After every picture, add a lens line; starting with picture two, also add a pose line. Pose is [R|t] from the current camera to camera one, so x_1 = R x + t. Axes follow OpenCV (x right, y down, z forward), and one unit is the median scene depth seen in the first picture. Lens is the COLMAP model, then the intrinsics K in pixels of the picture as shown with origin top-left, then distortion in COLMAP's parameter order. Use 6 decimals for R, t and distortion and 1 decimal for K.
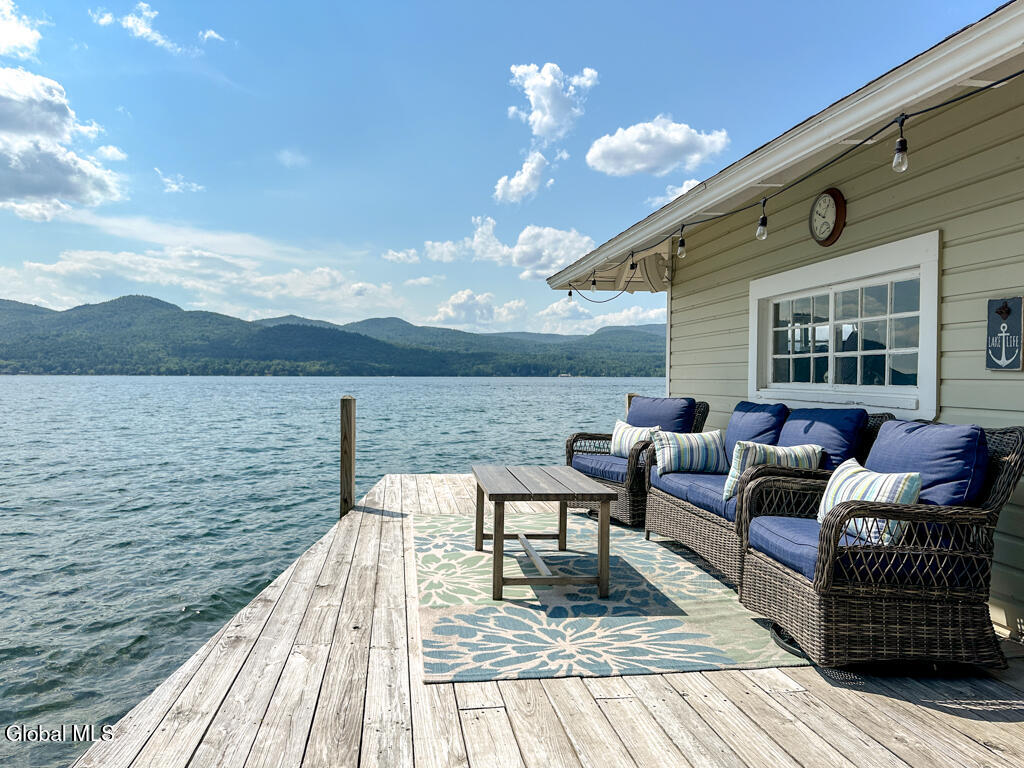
lens RADIAL K [[742.8, 0, 488.3], [0, 742.8, 378.3], [0, 0, 1]] dist [0.056684, -0.058911]
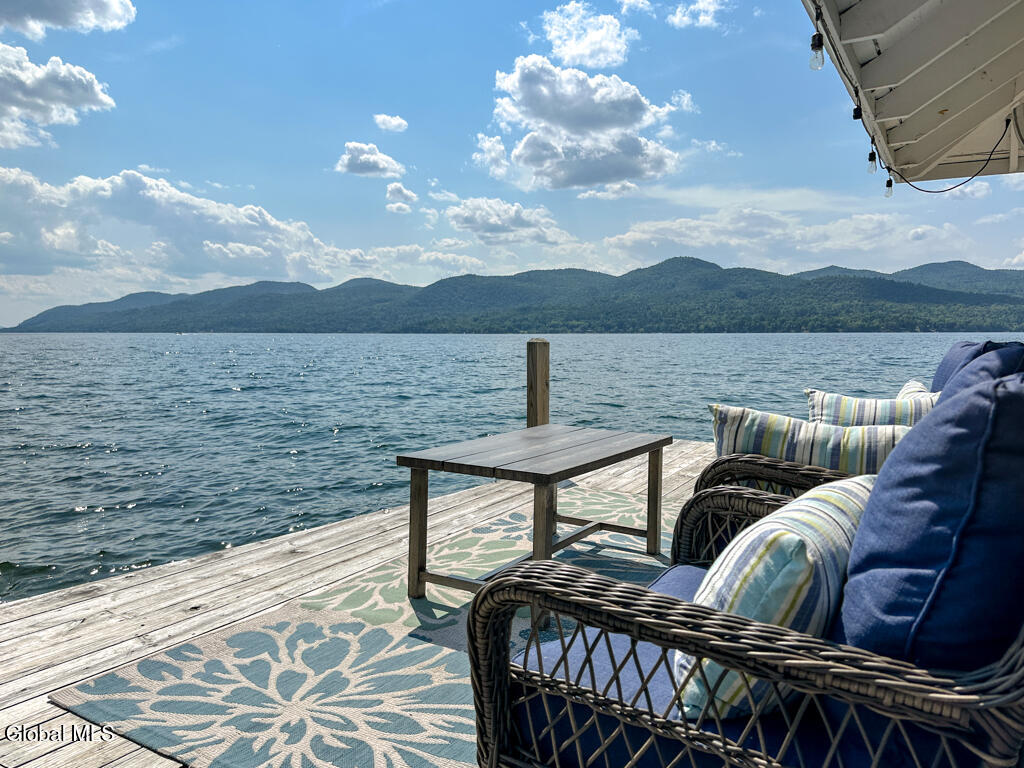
lens RADIAL K [[742.8, 0, 532.3], [0, 742.8, 363.6], [0, 0, 1]] dist [0.056684, -0.058911]
pose [[0.778610, 0.019394, -0.627208, 0.489874], [0.003137, 0.999390, 0.034796, 0.028737], [0.627500, -0.029060, 0.778074, 0.468840]]
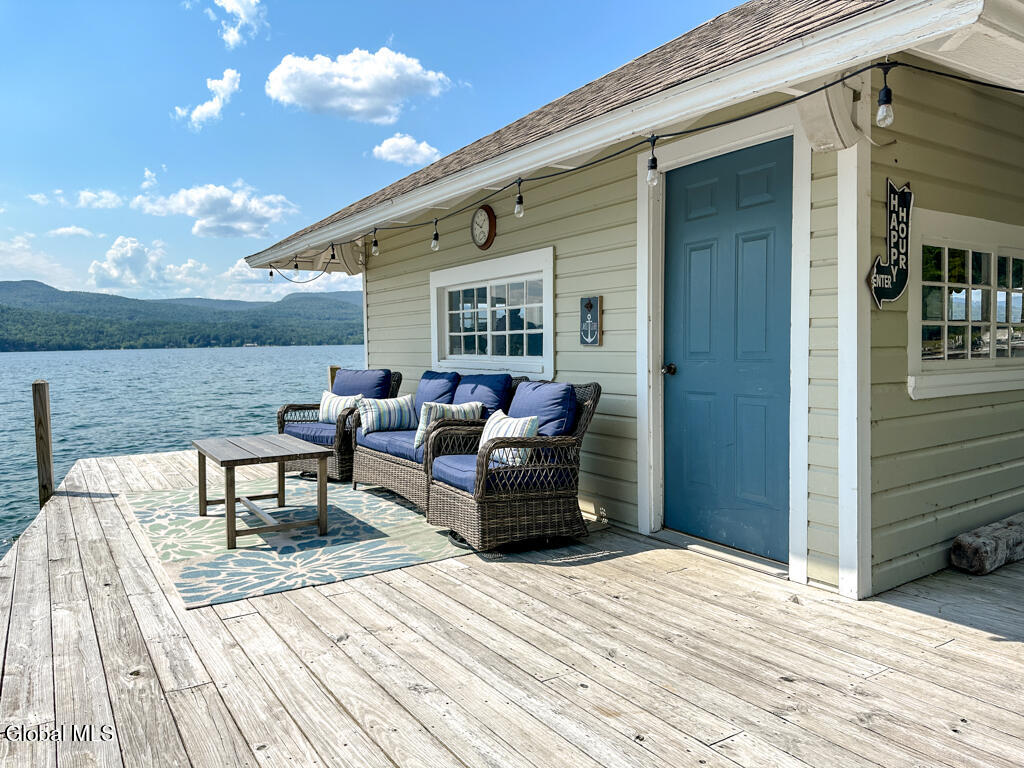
lens RADIAL K [[742.8, 0, 524.9], [0, 742.8, 368.2], [0, 0, 1]] dist [0.056684, -0.058911]
pose [[0.898472, -0.038421, 0.437347, -0.070418], [0.025109, 0.999030, 0.036181, -0.017974], [-0.438313, -0.021526, 0.898565, -0.234895]]
